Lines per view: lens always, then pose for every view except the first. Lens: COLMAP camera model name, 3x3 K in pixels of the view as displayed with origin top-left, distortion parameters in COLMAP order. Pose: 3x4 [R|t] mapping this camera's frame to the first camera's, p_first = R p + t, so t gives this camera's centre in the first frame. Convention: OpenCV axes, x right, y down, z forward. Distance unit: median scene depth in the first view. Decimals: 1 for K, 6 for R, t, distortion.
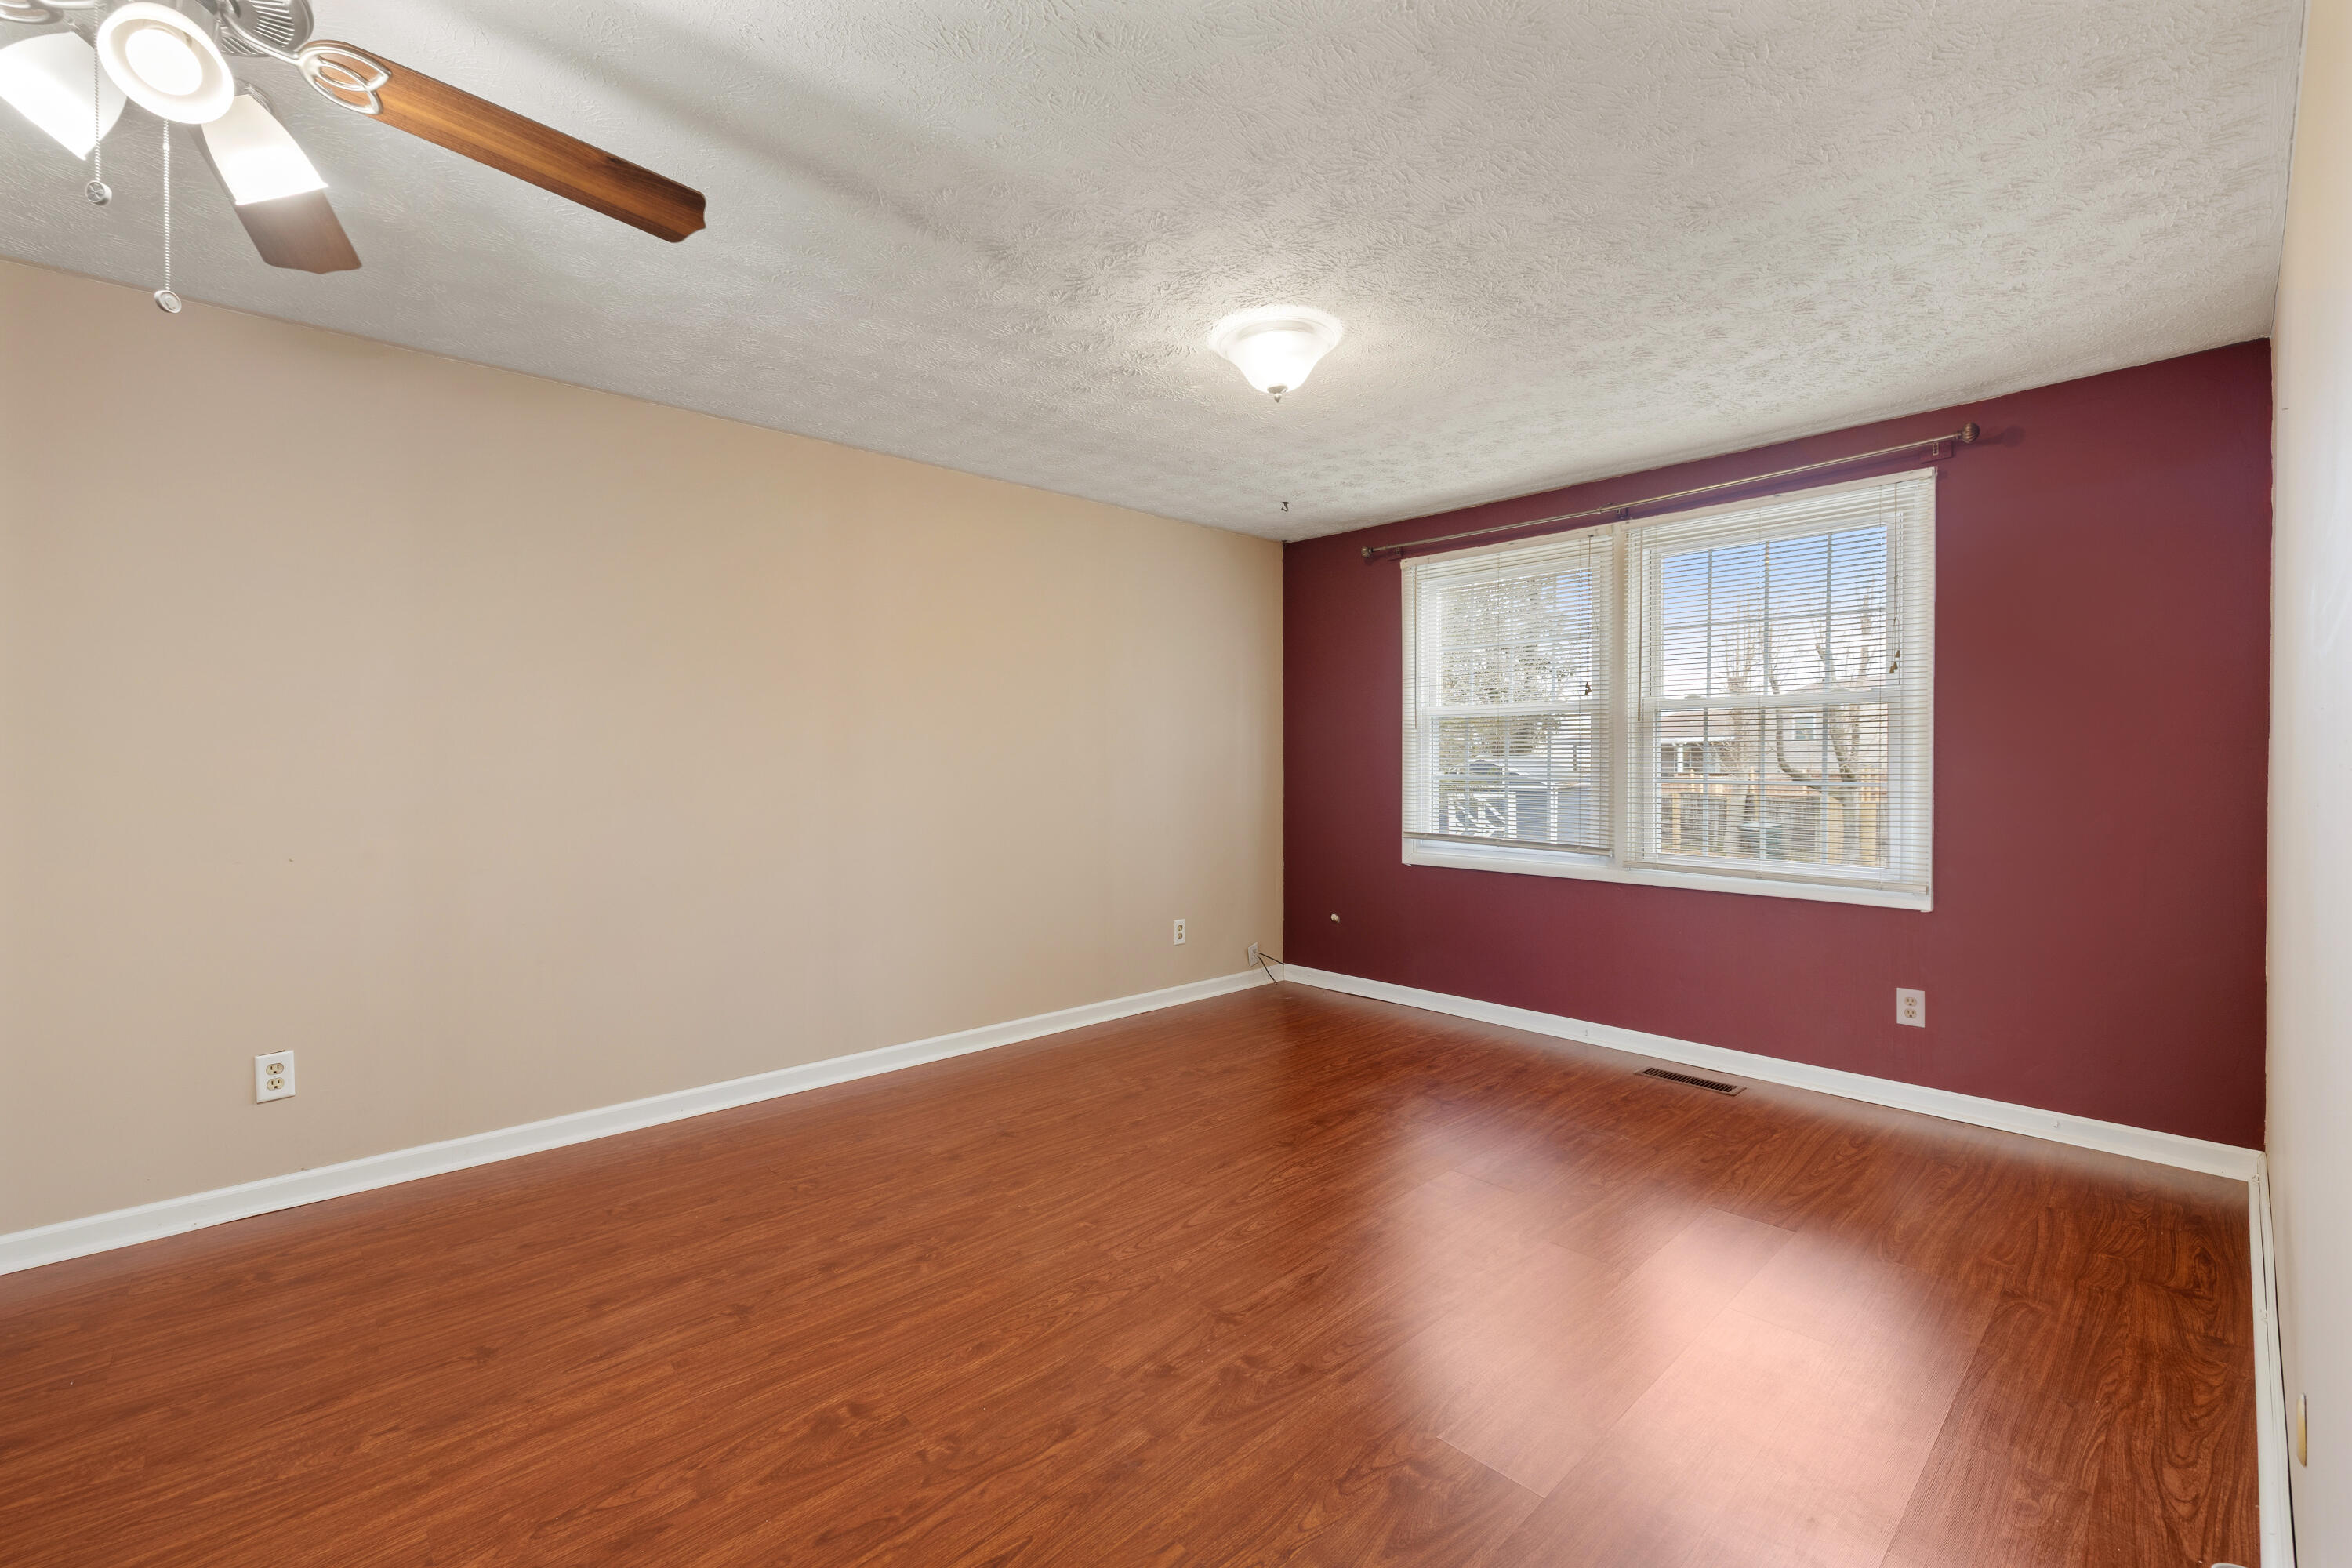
lens RADIAL K [[988.6, 0, 1166.5], [0, 988.6, 757.7], [0, 0, 1]] dist [0.000808, -0.000331]
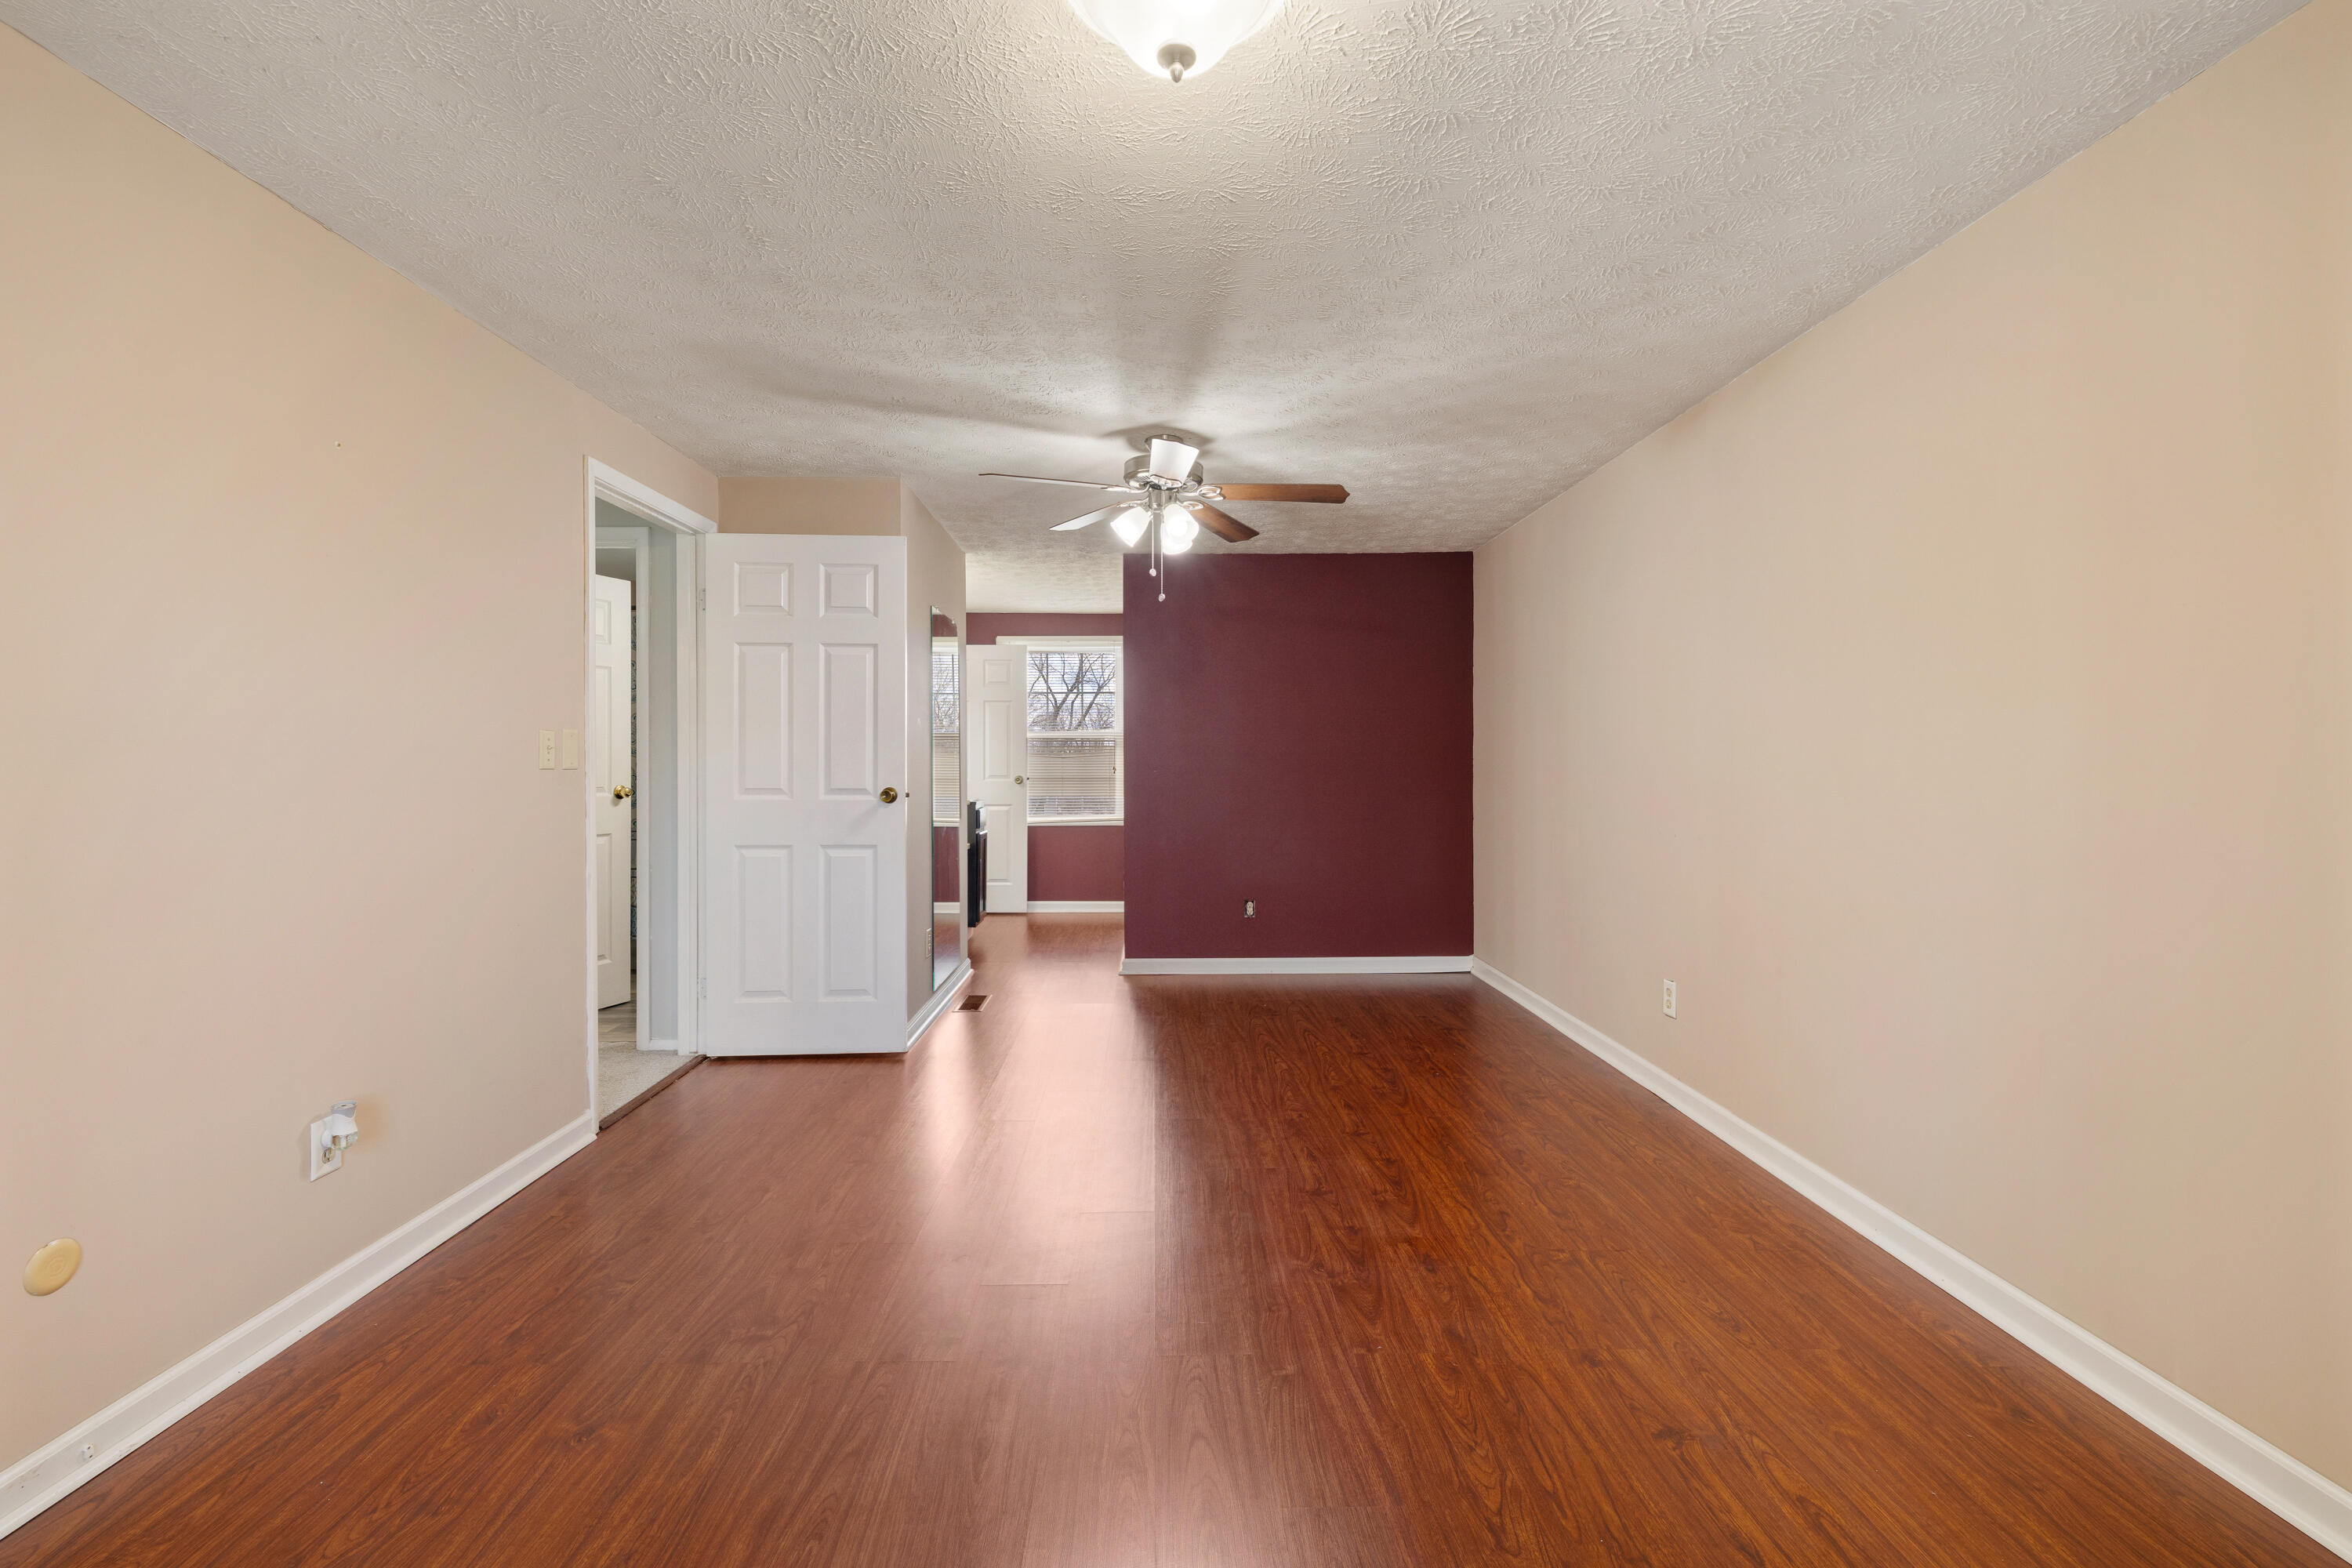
lens RADIAL K [[988.6, 0, 1166.5], [0, 988.6, 757.7], [0, 0, 1]] dist [0.000808, -0.000331]
pose [[-0.667831, 0.001649, -0.744311, 0.448453], [0.006472, 0.999973, -0.003591, 0.002068], [0.744285, -0.007215, -0.667823, 1.185617]]
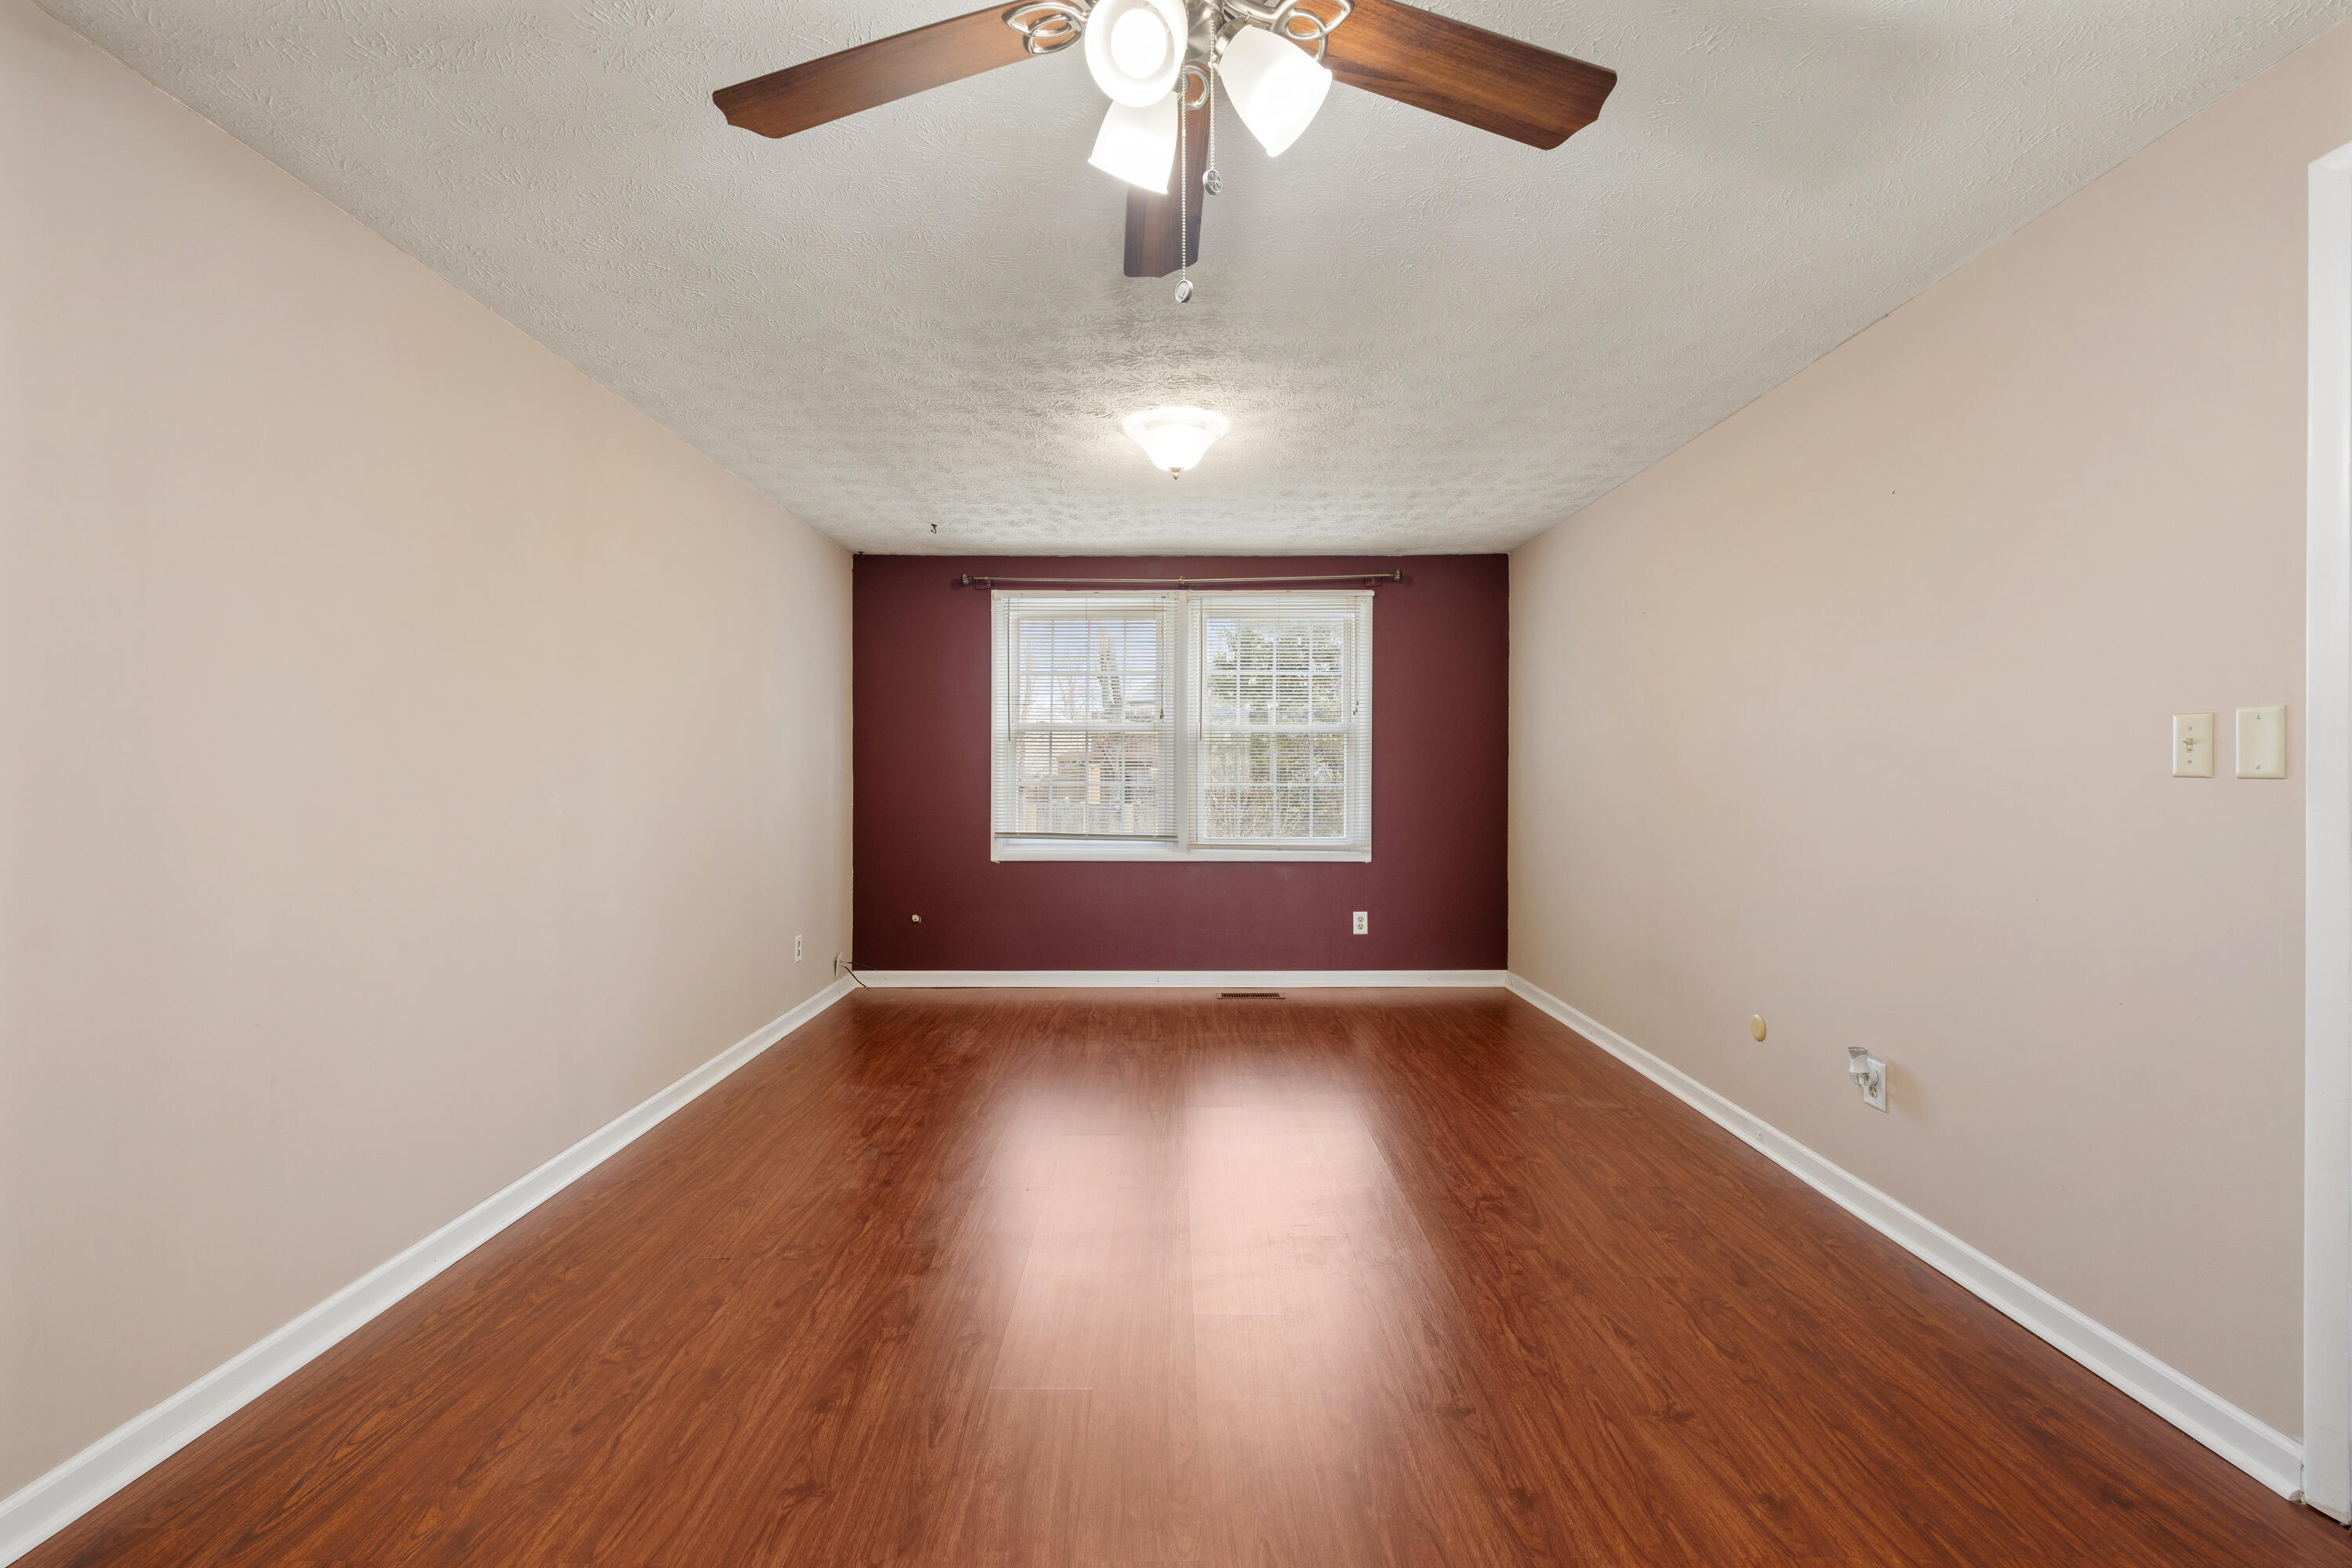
lens RADIAL K [[988.6, 0, 1166.5], [0, 988.6, 757.7], [0, 0, 1]] dist [0.000808, -0.000331]
pose [[0.682346, 0.010850, 0.730948, -0.704714], [-0.003568, 0.999927, -0.011511, 0.003498], [-0.731020, 0.005246, 0.682336, 0.142718]]
